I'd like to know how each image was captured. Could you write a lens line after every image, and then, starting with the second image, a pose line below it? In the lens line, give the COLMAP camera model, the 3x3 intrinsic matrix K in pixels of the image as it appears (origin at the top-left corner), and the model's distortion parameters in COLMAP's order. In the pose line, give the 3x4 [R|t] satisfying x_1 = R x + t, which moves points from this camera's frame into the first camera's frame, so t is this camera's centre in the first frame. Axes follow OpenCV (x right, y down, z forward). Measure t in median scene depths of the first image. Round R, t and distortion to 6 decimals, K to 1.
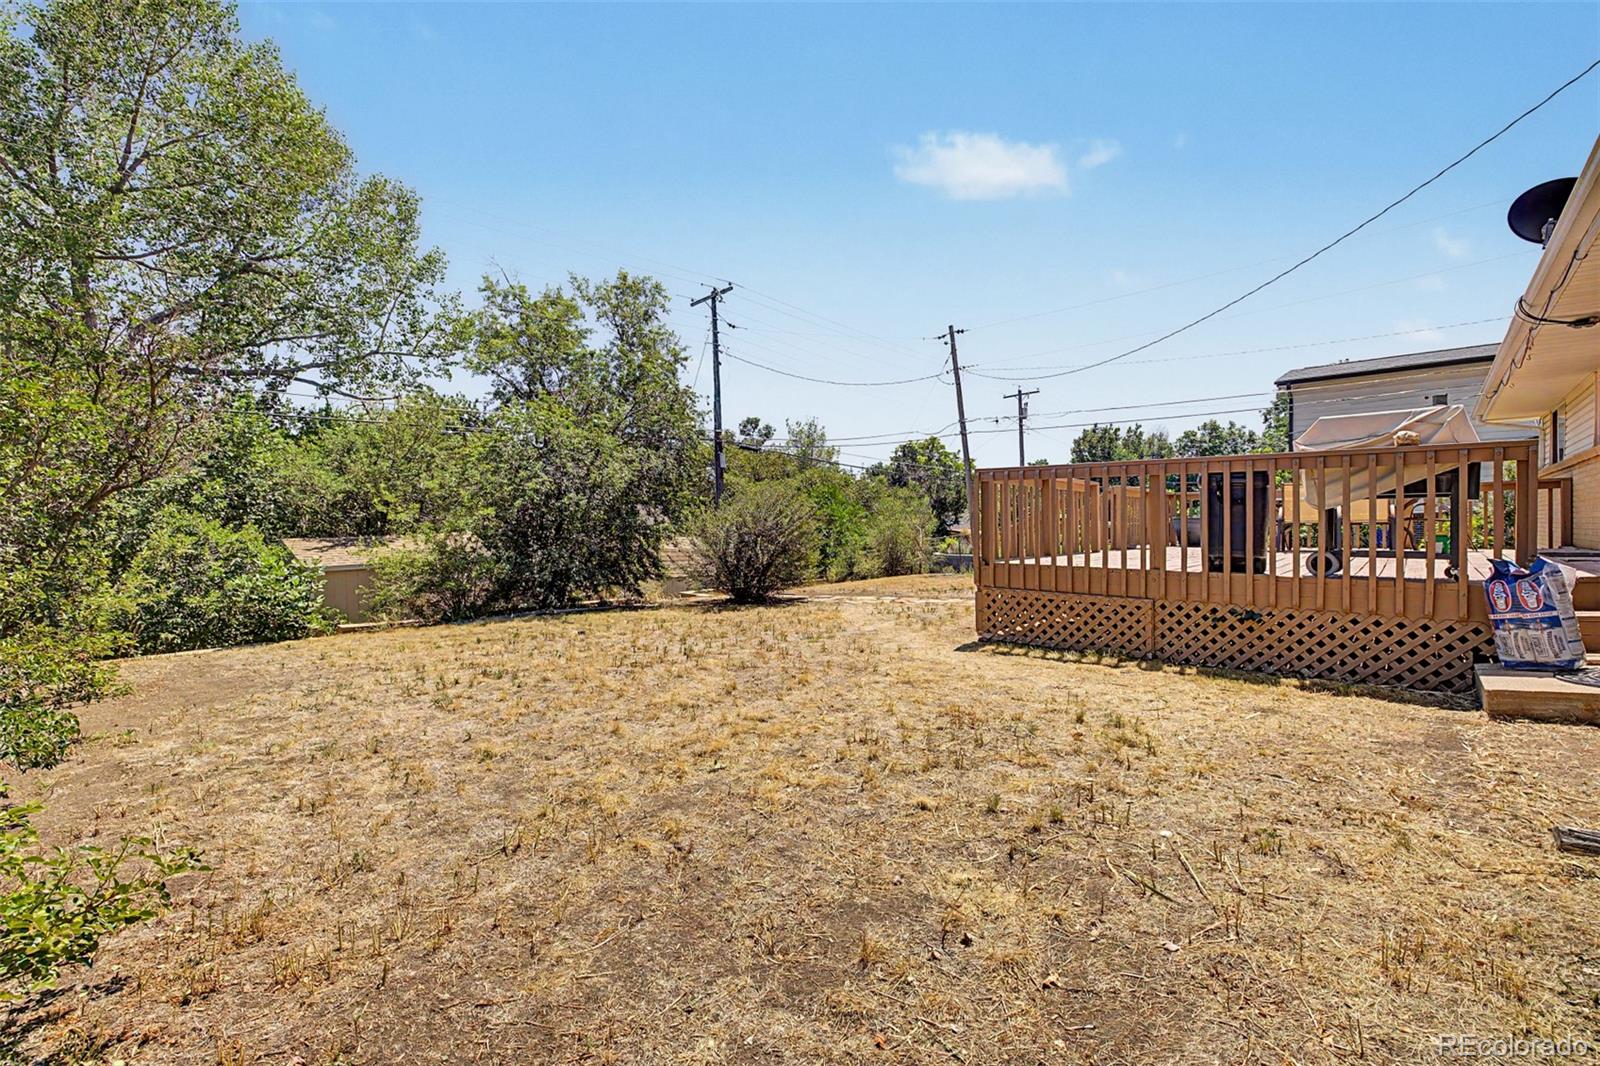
lens RADIAL K [[718.4, 0, 800.0], [0, 718.4, 533.0], [0, 0, 1]] dist [0.012557, -0.000066]
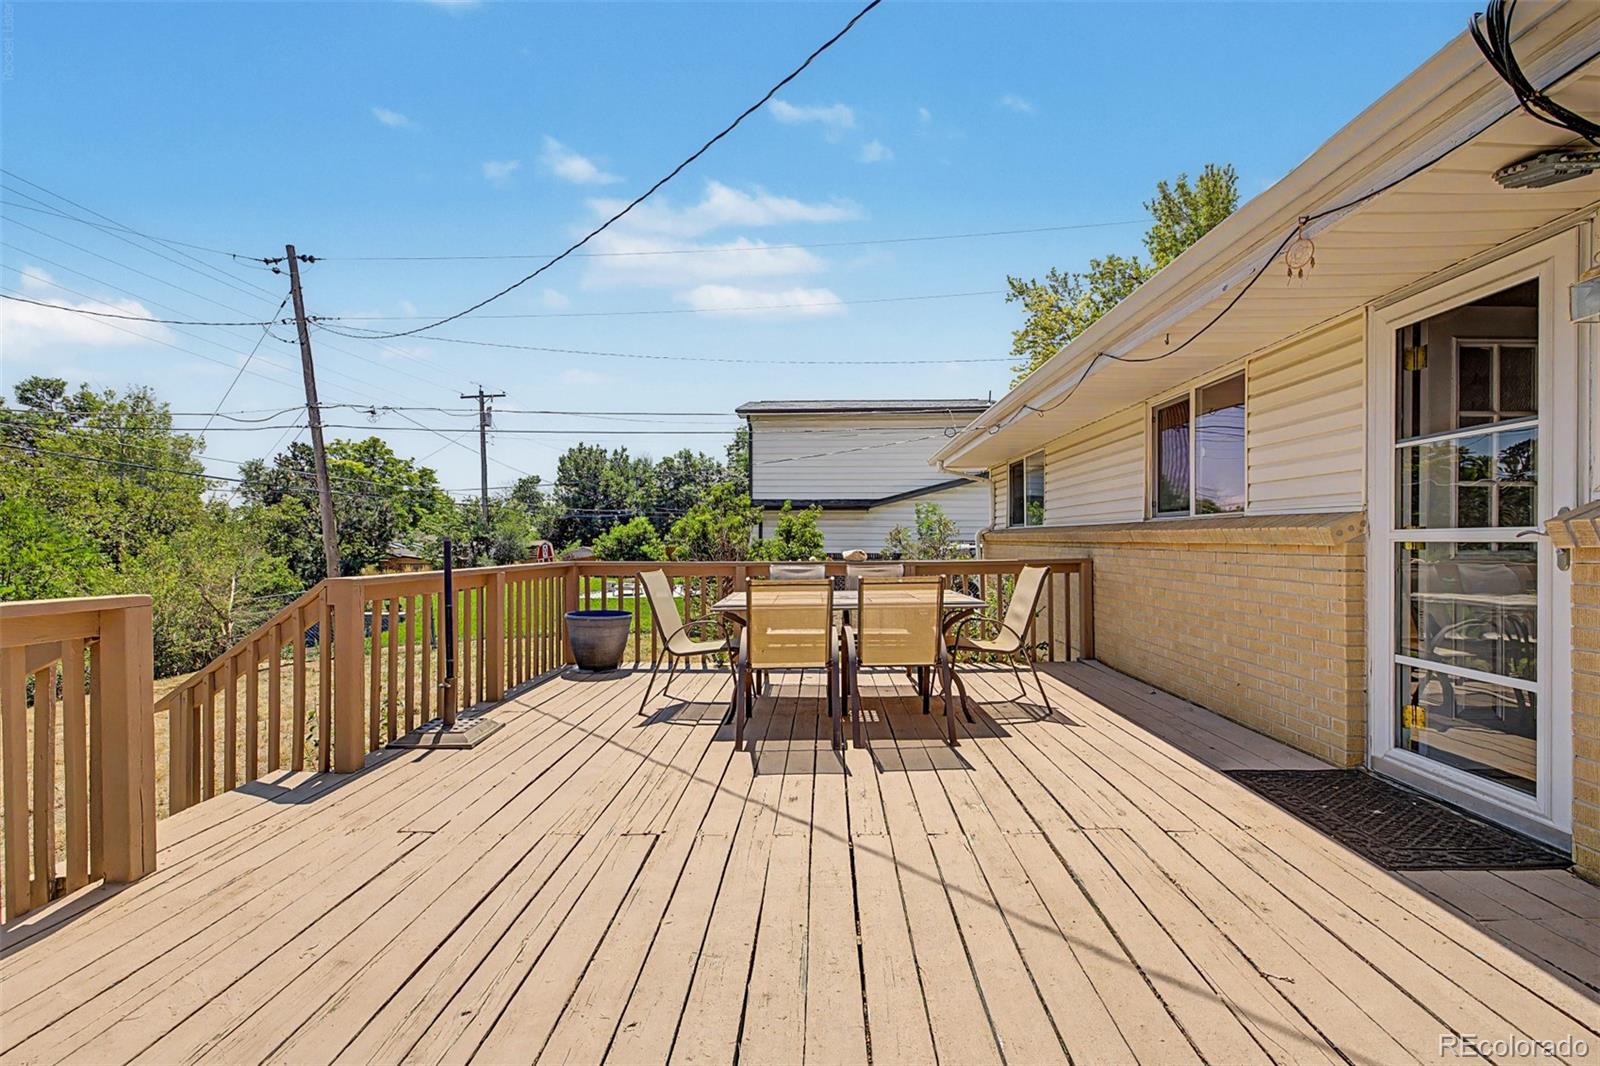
lens RADIAL K [[672.4, 0, 800.0], [0, 672.4, 533.0], [0, 0, 1]] dist [0.024087, -0.013849]
pose [[0.779948, 0.013851, 0.625692, 0.107783], [-0.002967, 0.999826, -0.018435, -0.021179], [-0.625838, 0.012522, 0.779853, 0.163733]]
